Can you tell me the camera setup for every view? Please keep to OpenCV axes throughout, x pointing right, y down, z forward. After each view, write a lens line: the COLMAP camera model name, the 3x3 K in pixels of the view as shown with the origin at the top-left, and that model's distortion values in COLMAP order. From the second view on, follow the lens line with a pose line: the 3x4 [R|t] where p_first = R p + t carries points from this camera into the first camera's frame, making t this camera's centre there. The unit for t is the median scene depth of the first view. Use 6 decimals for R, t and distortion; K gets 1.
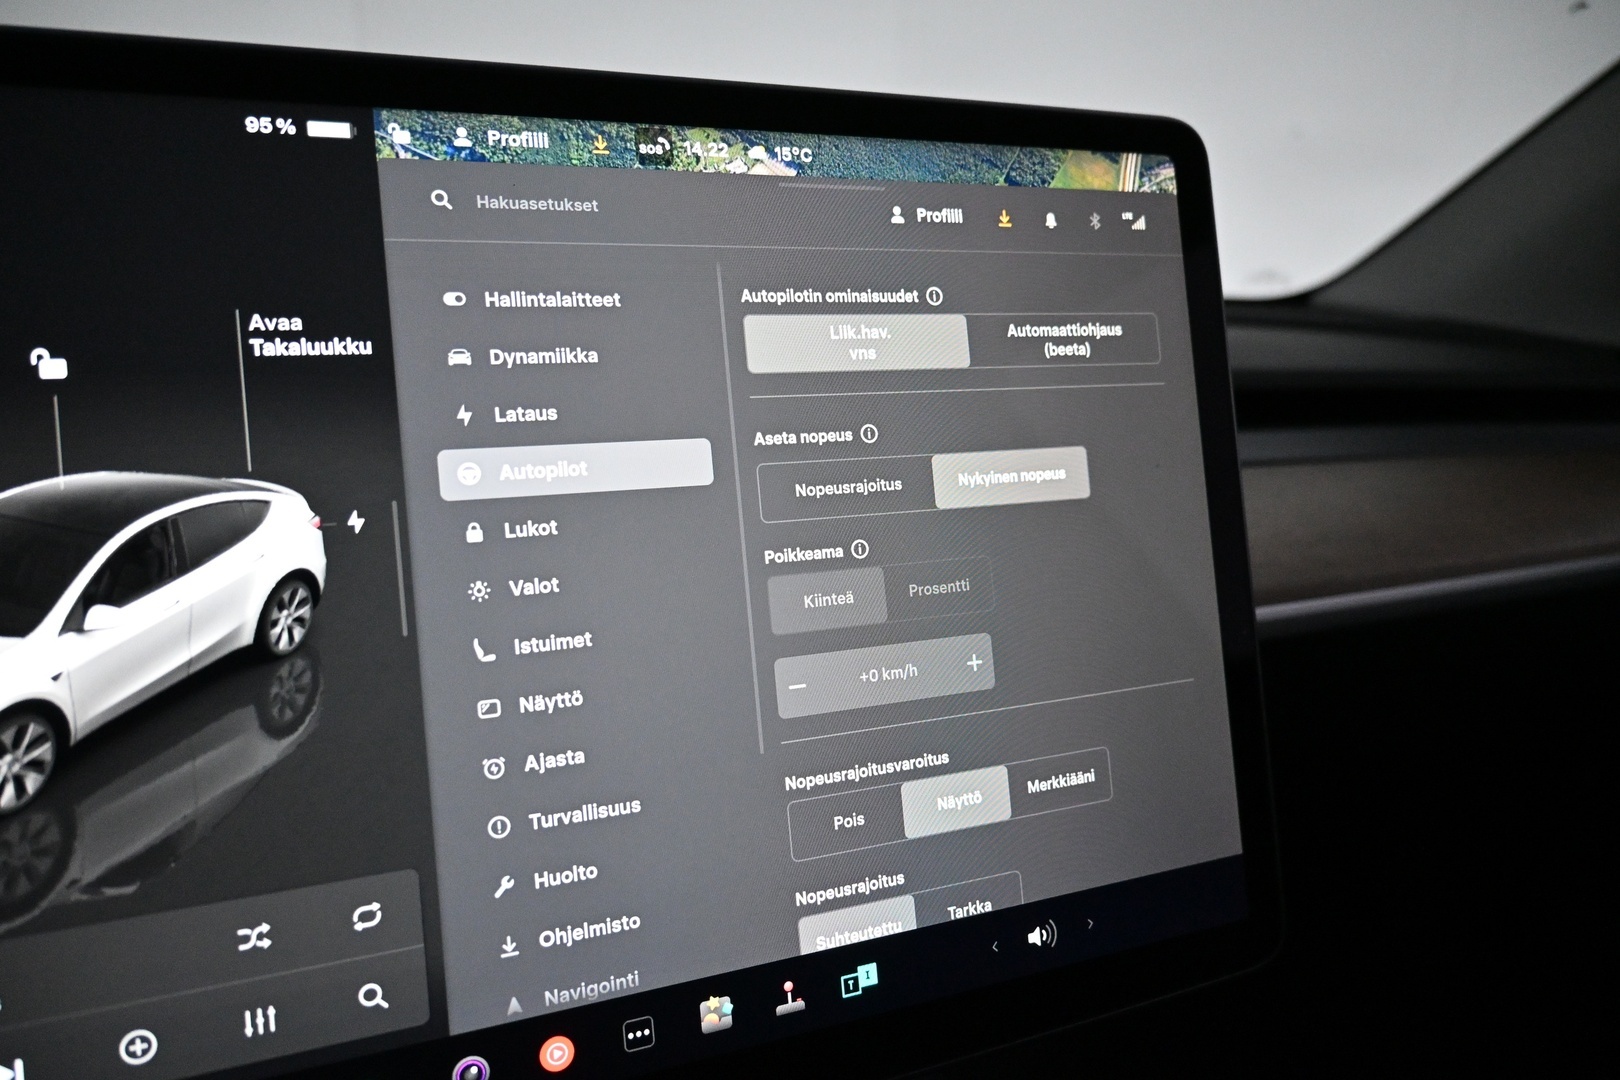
lens RADIAL K [[1090.5, 0, 818.7], [0, 1090.5, 541.2], [0, 0, 1]] dist [-0.004783, 0.001160]
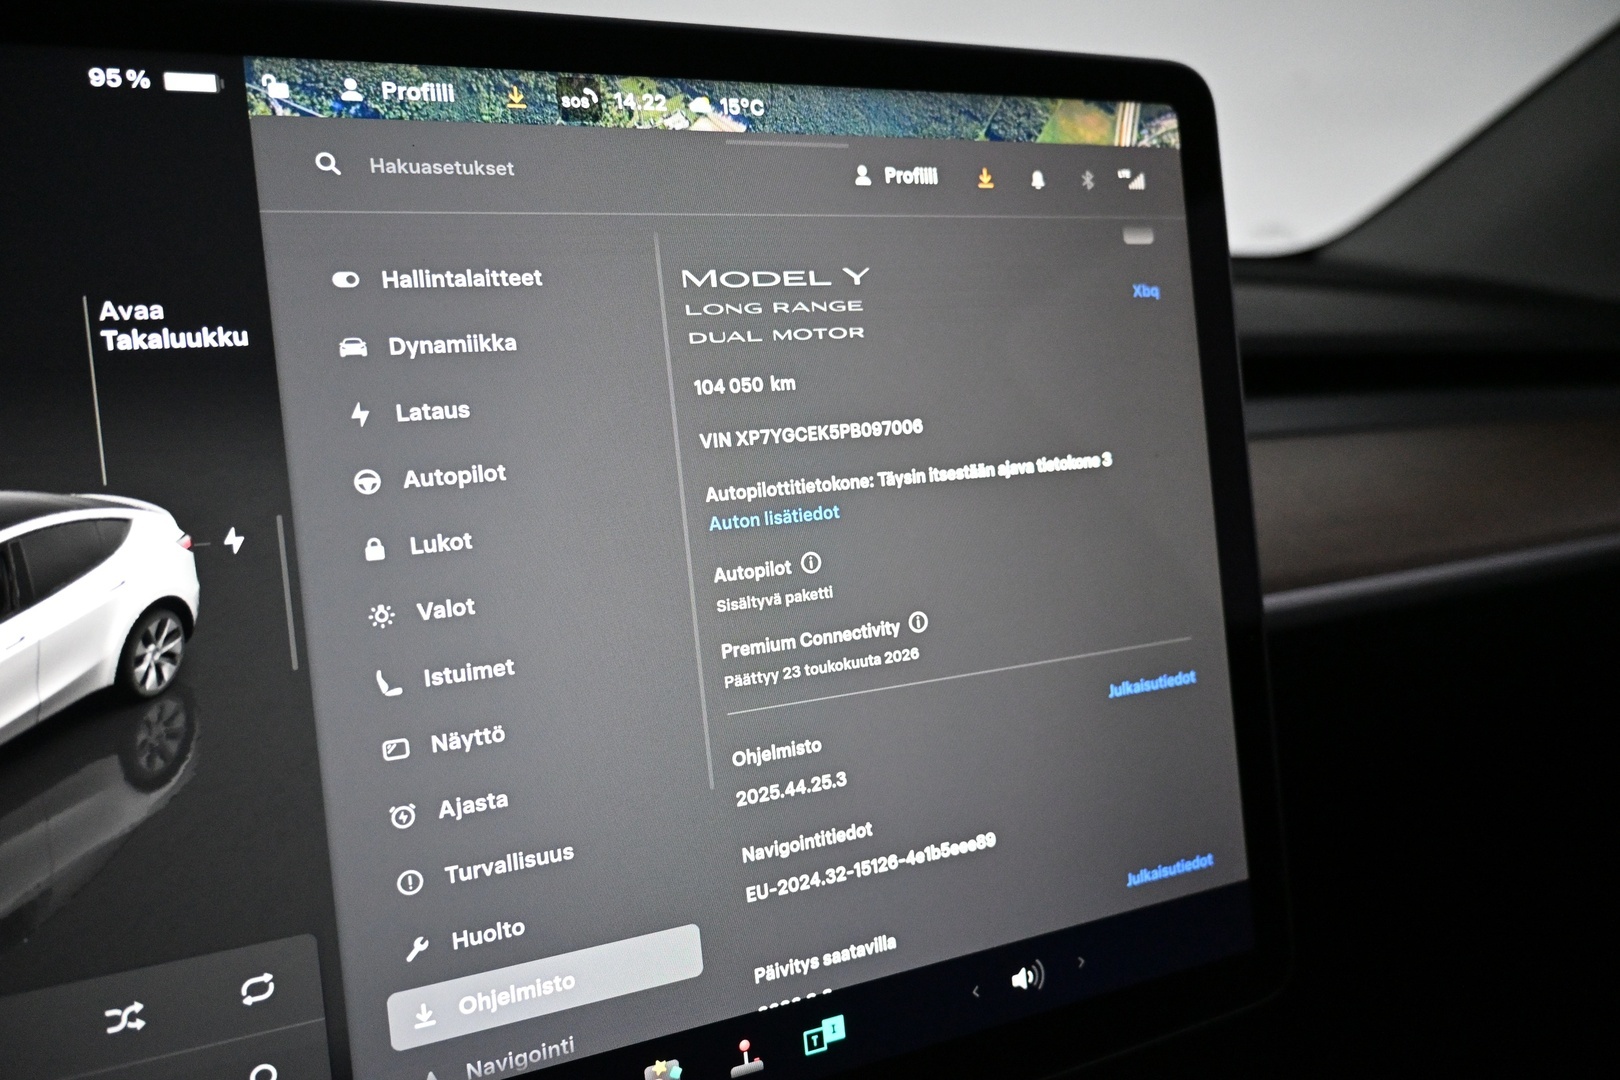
lens RADIAL K [[1090.5, 0, 818.7], [0, 1090.5, 539.7], [0, 0, 1]] dist [-0.004783, 0.001160]
pose [[0.999966, -0.008283, 0.000160, 0.039357], [0.008270, 0.999219, 0.038629, -0.045776], [-0.000480, -0.038627, 0.999254, 0.125846]]
